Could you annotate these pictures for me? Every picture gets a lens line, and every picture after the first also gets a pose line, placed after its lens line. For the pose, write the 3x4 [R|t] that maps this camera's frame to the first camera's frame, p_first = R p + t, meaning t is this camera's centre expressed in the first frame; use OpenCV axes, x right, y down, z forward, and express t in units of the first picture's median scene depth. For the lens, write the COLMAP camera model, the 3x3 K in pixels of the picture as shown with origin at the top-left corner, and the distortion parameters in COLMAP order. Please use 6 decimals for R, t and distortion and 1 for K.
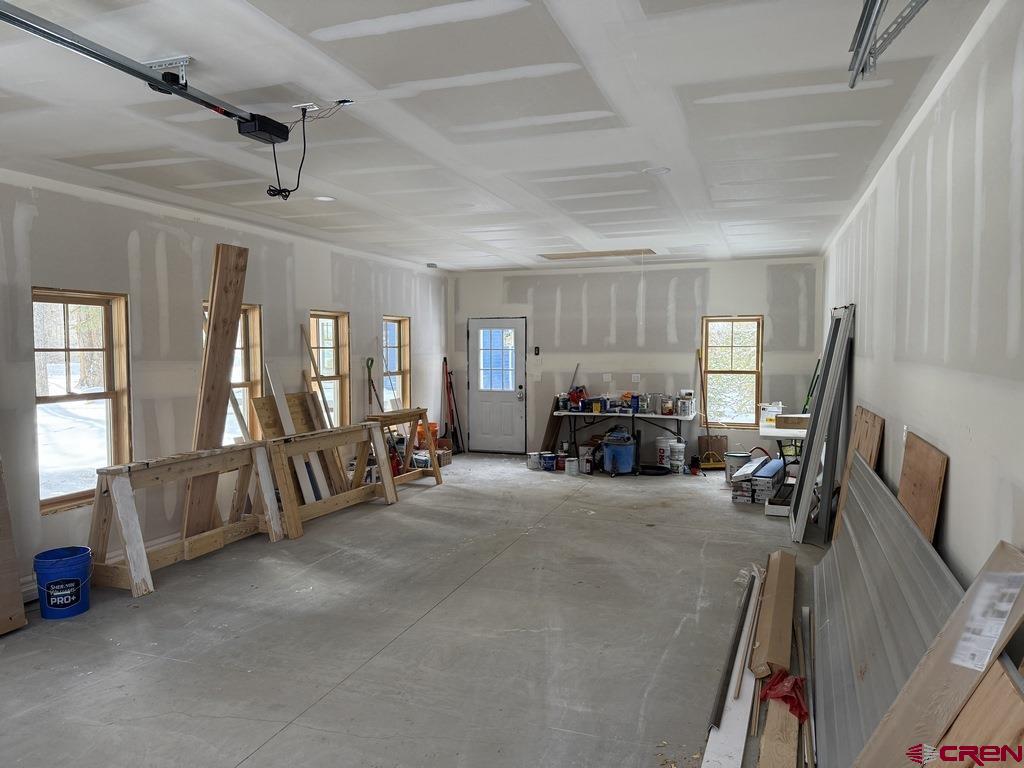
lens RADIAL K [[715.8, 0, 510.2], [0, 715.8, 385.5], [0, 0, 1]] dist [0.044025, -0.002577]
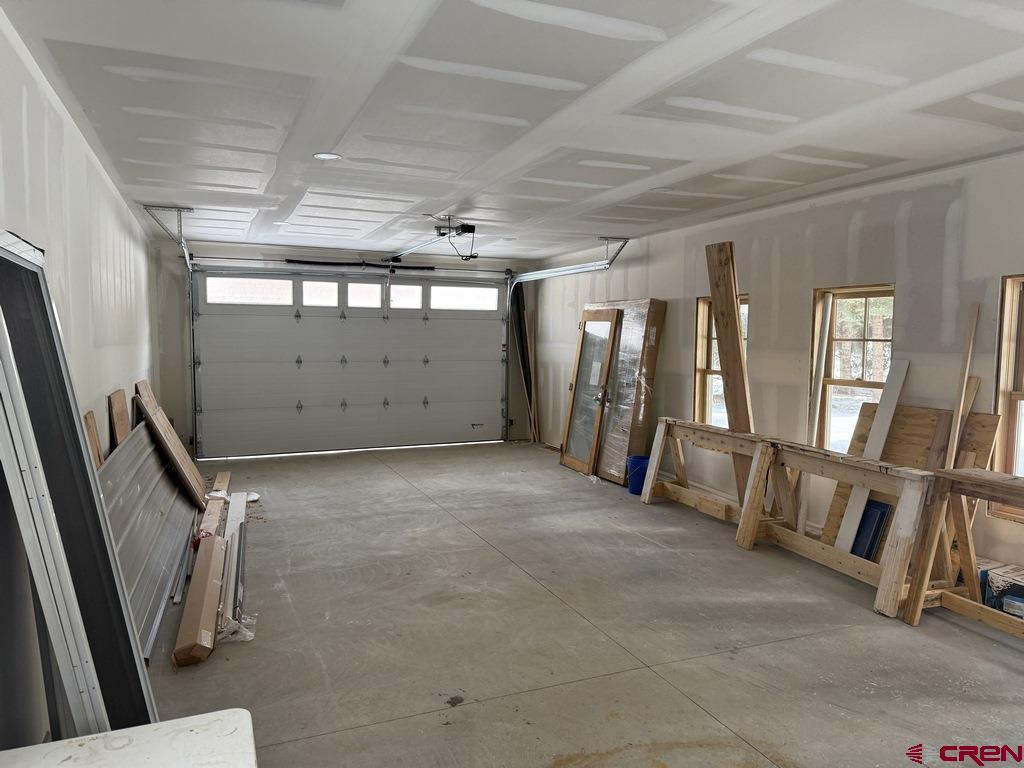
lens RADIAL K [[715.8, 0, 510.5], [0, 715.8, 384.3], [0, 0, 1]] dist [0.044025, -0.002577]
pose [[-0.741857, 0.046704, -0.668929, 0.598373], [-0.043936, 0.992042, 0.117989, -0.100602], [0.669117, 0.116921, -0.733902, 1.663202]]
